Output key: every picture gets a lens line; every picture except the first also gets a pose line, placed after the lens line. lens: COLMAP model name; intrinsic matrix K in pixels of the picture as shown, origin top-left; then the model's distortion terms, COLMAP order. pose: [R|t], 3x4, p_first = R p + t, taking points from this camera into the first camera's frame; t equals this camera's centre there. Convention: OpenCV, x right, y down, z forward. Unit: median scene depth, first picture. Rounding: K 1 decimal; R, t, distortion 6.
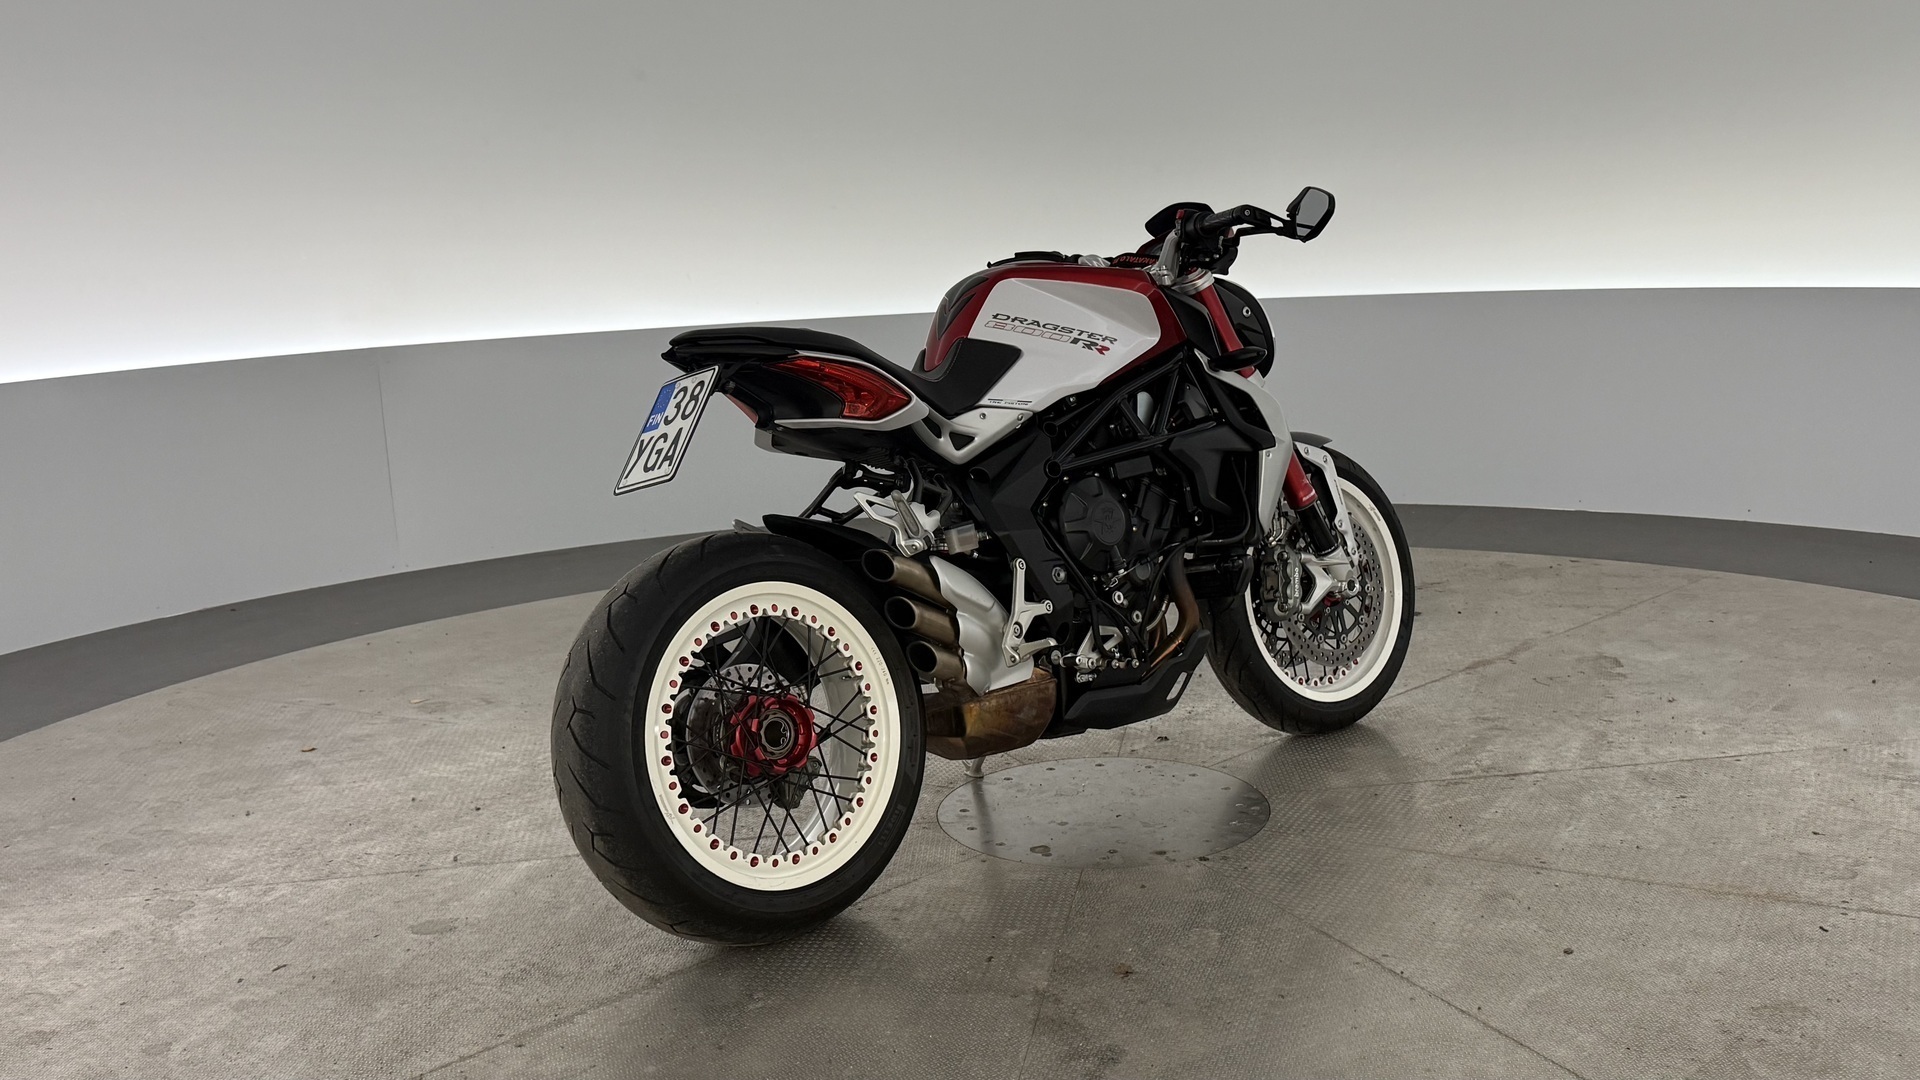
lens RADIAL K [[1846.1, 0, 960.0], [0, 1846.1, 540.0], [0, 0, 1]] dist [-0.003216, -0.001713]
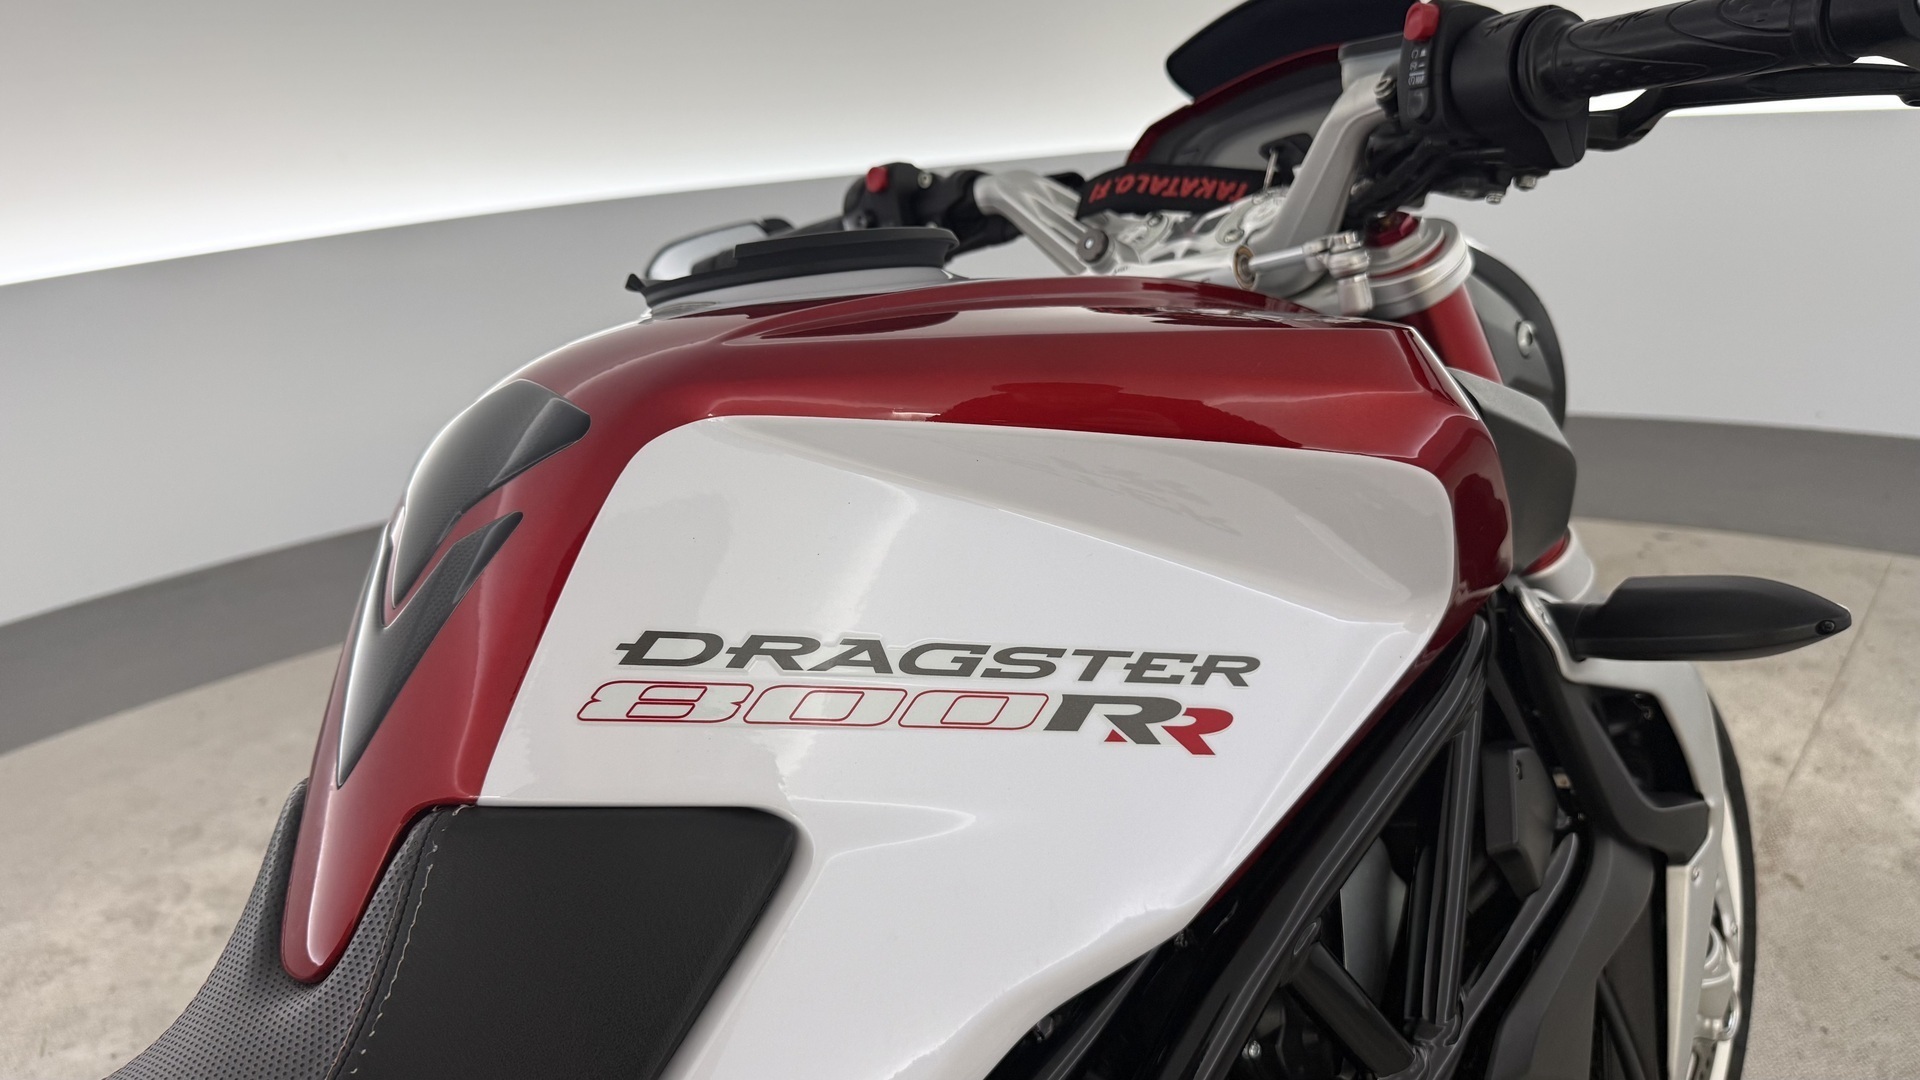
lens RADIAL K [[1379.4, 0, 960.0], [0, 1379.4, 540.0], [0, 0, 1]] dist [0.001978, 0.000114]
pose [[0.991460, -0.079858, 0.103099, 0.037091], [0.060699, 0.982308, 0.177163, -0.152394], [-0.115422, -0.169392, 0.978767, 0.859974]]
